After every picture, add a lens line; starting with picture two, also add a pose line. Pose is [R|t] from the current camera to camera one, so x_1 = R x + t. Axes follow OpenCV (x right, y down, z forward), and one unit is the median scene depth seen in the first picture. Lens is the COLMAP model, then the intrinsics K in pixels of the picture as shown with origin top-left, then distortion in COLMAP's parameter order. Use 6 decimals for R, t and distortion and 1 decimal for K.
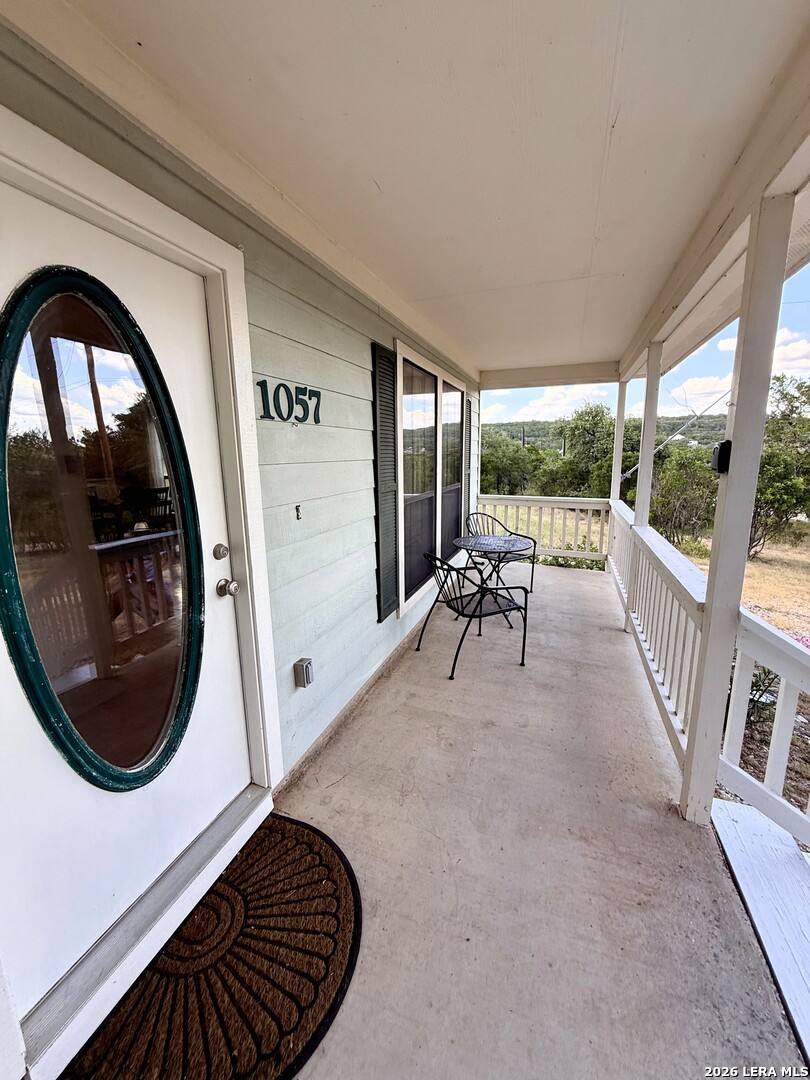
lens RADIAL K [[430.6, 0, 407.6], [0, 430.6, 537.8], [0, 0, 1]] dist [0.000588, 0.000310]
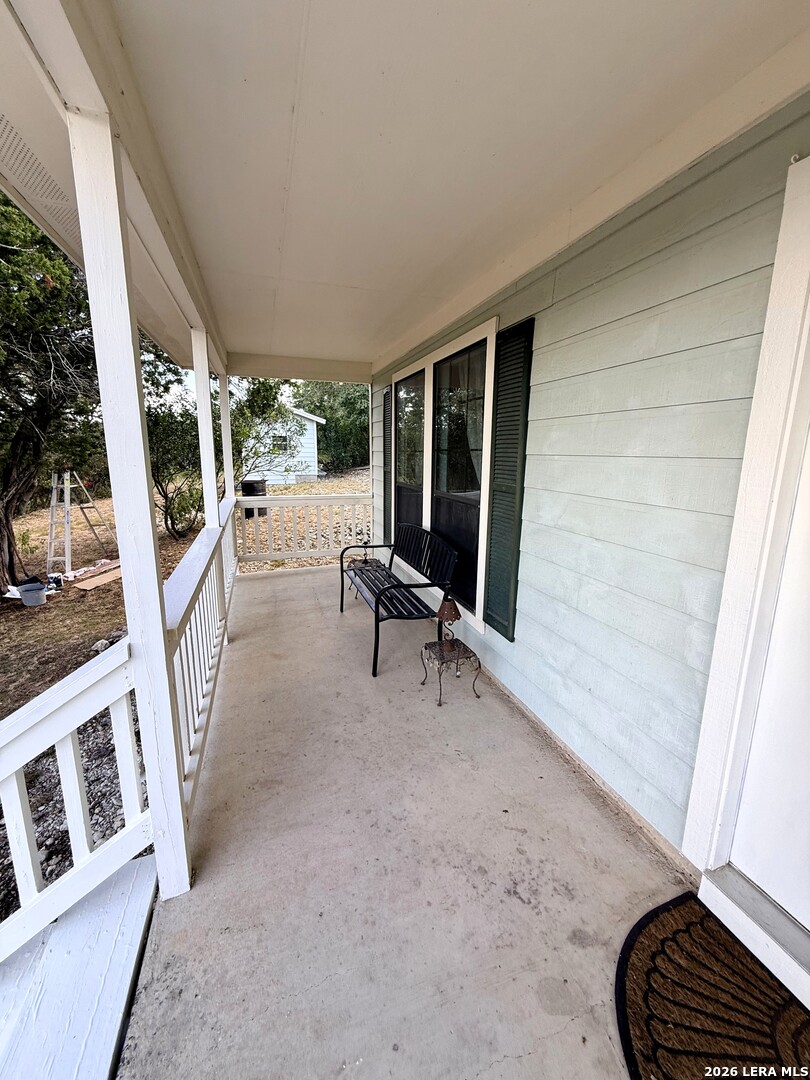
lens RADIAL K [[430.6, 0, 406.0], [0, 430.6, 536.9], [0, 0, 1]] dist [0.000588, 0.000310]
pose [[-0.786035, 0.128286, -0.604724, 0.549102], [-0.116680, 0.929859, 0.348923, -0.171690], [0.607071, 0.344825, -0.715934, 0.912486]]
